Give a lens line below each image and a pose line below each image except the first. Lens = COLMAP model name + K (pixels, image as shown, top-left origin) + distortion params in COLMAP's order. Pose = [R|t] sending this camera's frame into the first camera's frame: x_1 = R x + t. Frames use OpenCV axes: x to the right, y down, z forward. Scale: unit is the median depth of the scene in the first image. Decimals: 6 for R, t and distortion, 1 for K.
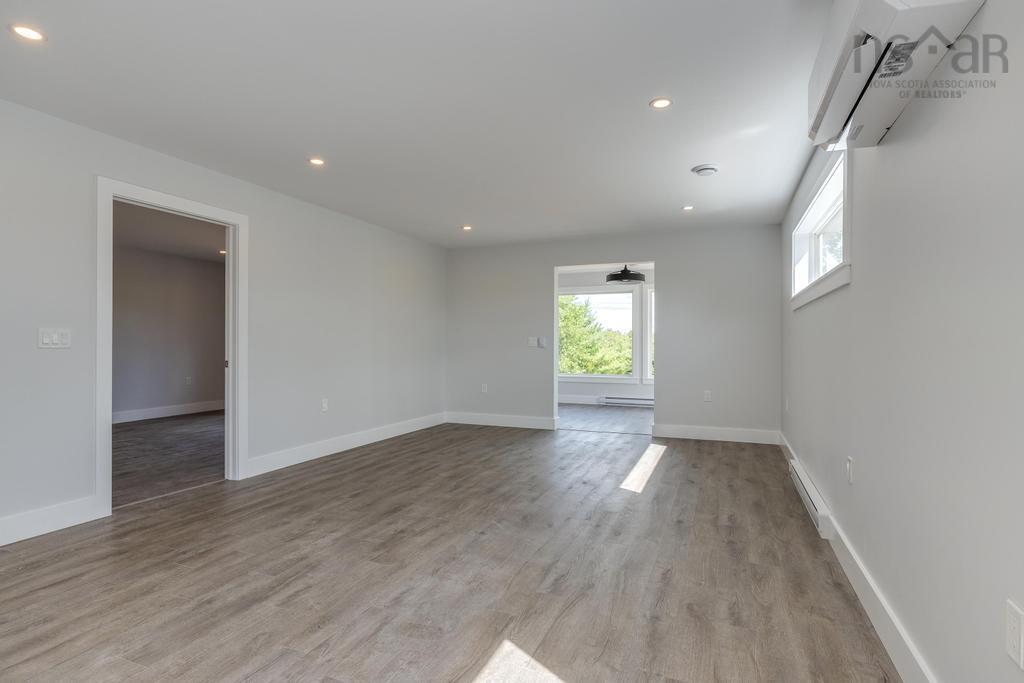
lens RADIAL K [[515.4, 0, 517.8], [0, 515.4, 342.7], [0, 0, 1]] dist [-0.008659, 0.005436]
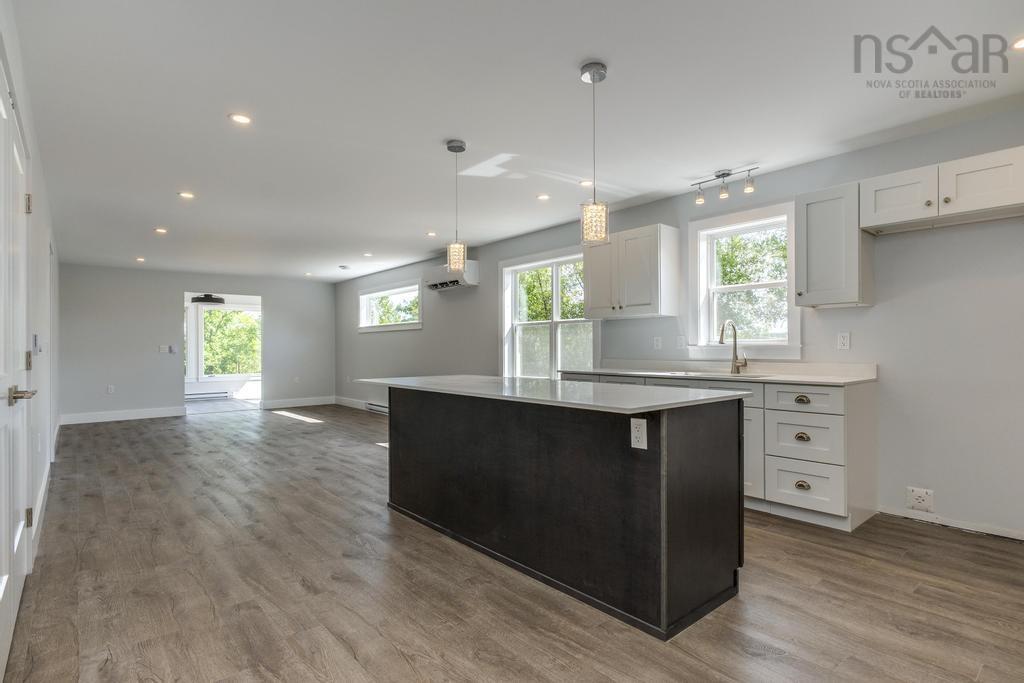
lens RADIAL K [[515.4, 0, 508.6], [0, 515.4, 344.4], [0, 0, 1]] dist [-0.008659, 0.005436]
pose [[0.463459, 0.003951, 0.886110, -1.412342], [0.004763, 0.999965, -0.006950, 0.000479], [-0.886106, 0.007442, 0.463424, -0.682631]]
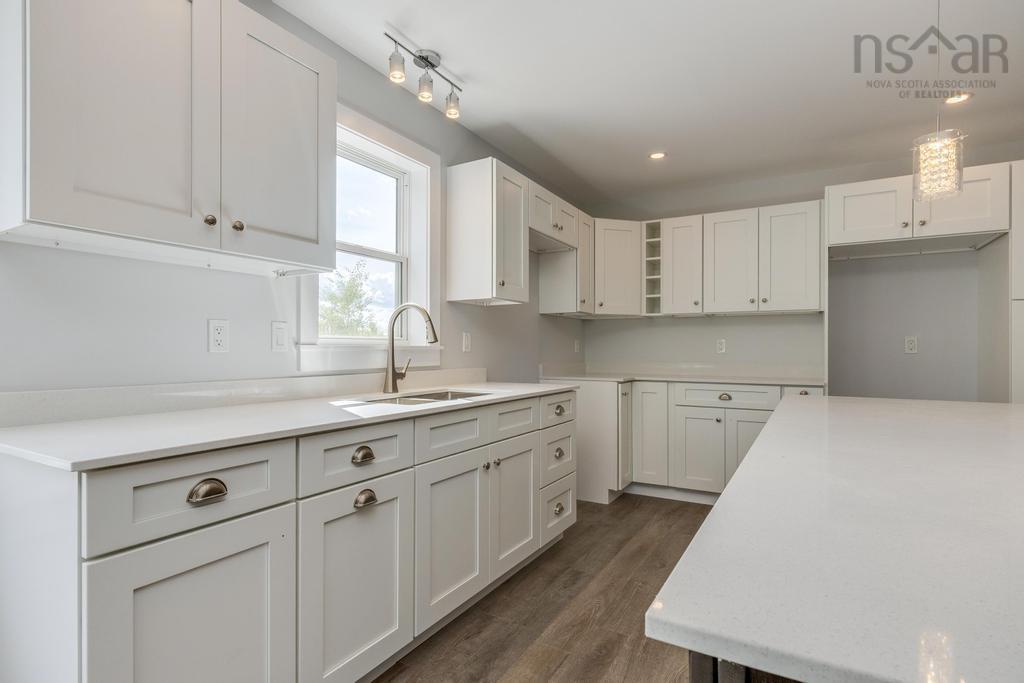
lens RADIAL K [[506.8, 0, 514.4], [0, 506.8, 346.5], [0, 0, 1]] dist [-0.005977, 0.003511]
pose [[-0.989536, -0.004299, 0.144224, -0.363328], [-0.004949, 0.999979, -0.004150, 0.000505], [-0.144203, -0.004821, -0.989536, 0.096057]]
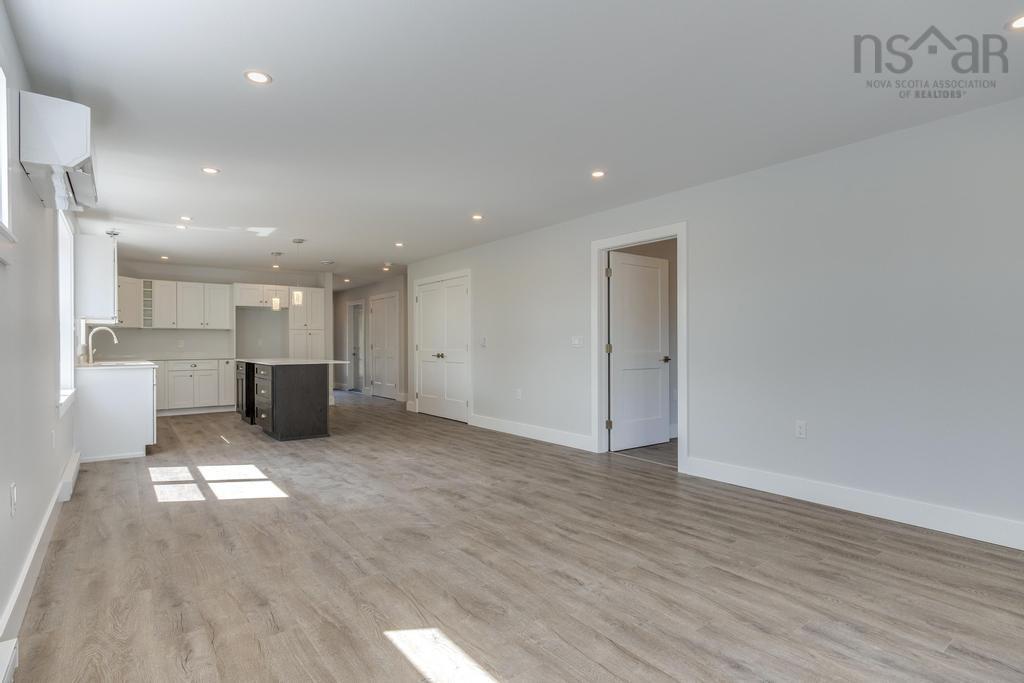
lens RADIAL K [[515.4, 0, 505.9], [0, 515.4, 344.9], [0, 0, 1]] dist [-0.008659, 0.005436]
pose [[-0.515536, 0.000181, -0.856868, 0.702635], [0.001771, 0.999998, -0.000854, 0.003863], [0.856866, -0.001958, -0.515535, 1.558483]]
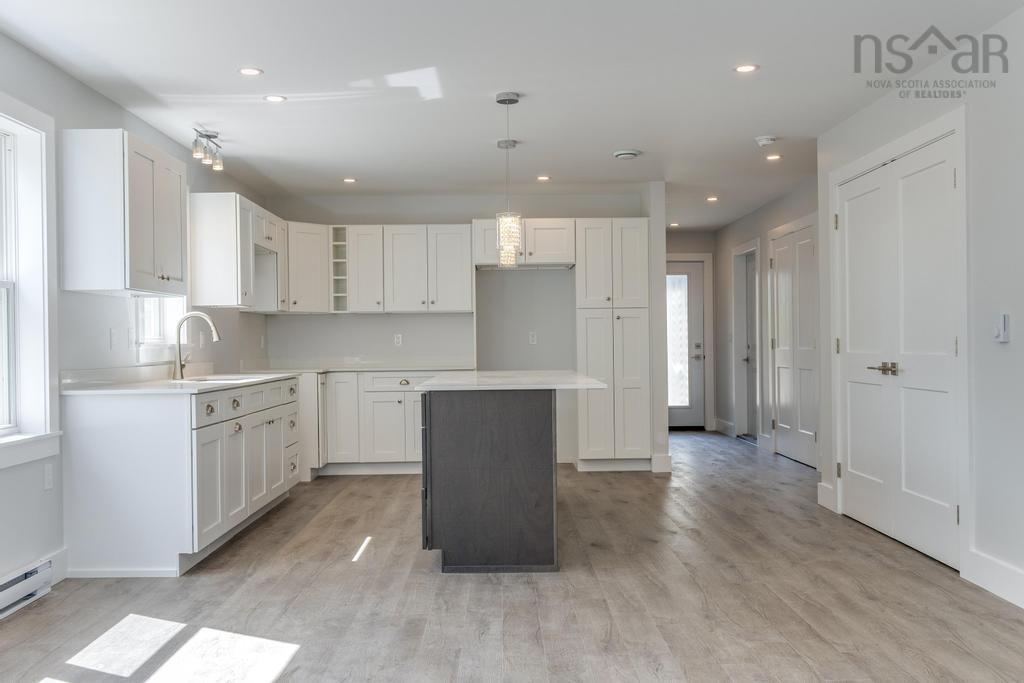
lens RADIAL K [[927.8, 0, 510.0], [0, 927.8, 349.8], [0, 0, 1]] dist [0.004093, 0.000000]
pose [[-0.922705, 0.012172, -0.385316, 0.013039], [0.009666, 0.999918, 0.008439, -0.000499], [0.385387, 0.004062, -0.922746, 1.265447]]
